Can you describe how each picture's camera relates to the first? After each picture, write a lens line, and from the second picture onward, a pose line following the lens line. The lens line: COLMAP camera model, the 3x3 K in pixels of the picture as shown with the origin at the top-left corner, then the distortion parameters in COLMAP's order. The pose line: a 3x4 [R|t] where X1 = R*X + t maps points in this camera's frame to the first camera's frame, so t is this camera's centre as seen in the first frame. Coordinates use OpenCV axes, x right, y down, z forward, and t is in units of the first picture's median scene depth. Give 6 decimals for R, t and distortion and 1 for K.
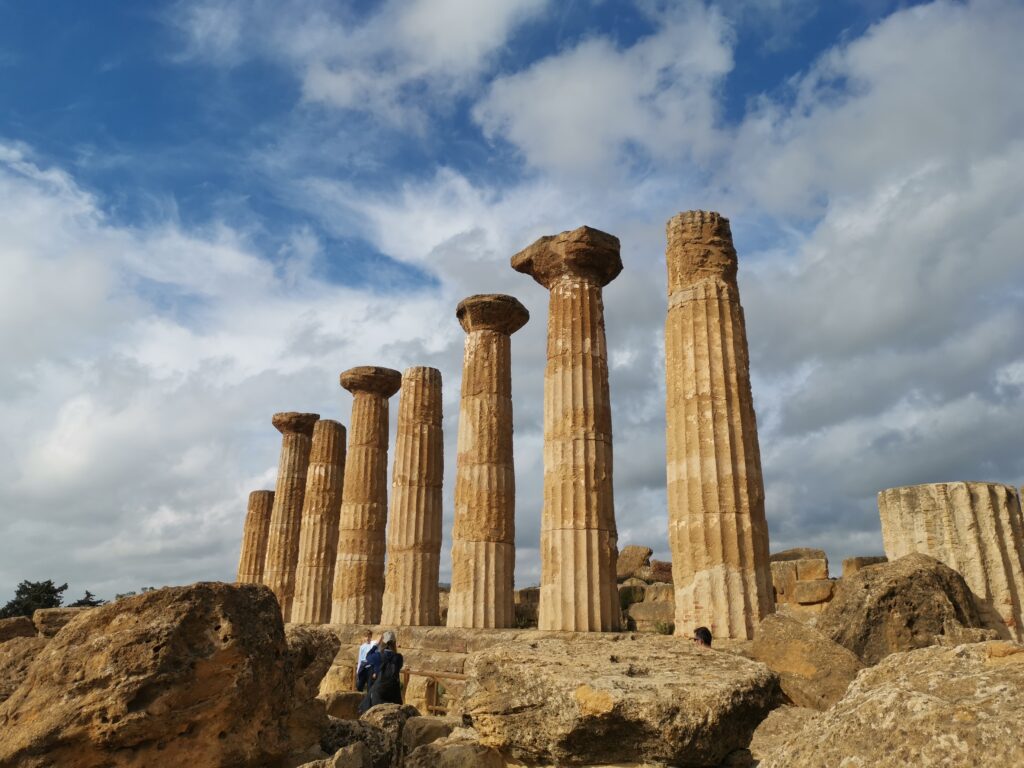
lens RADIAL K [[786.1, 0, 512.5], [0, 786.1, 382.3], [0, 0, 1]] dist [0.069016, -0.067544]
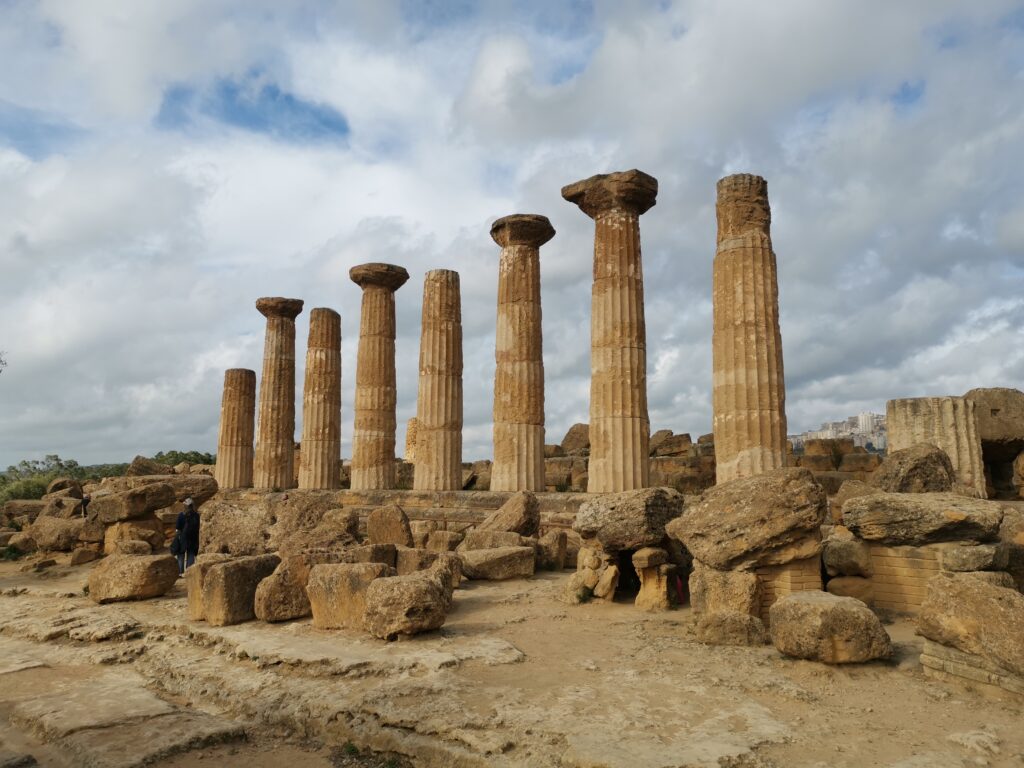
lens RADIAL K [[784.6, 0, 515.6], [0, 784.6, 382.8], [0, 0, 1]] dist [0.073662, -0.077236]
pose [[0.983699, 0.019166, 0.178796, -0.283225], [-0.047599, 0.986591, 0.156120, -0.053782], [-0.173406, -0.162085, 0.971421, -0.181838]]
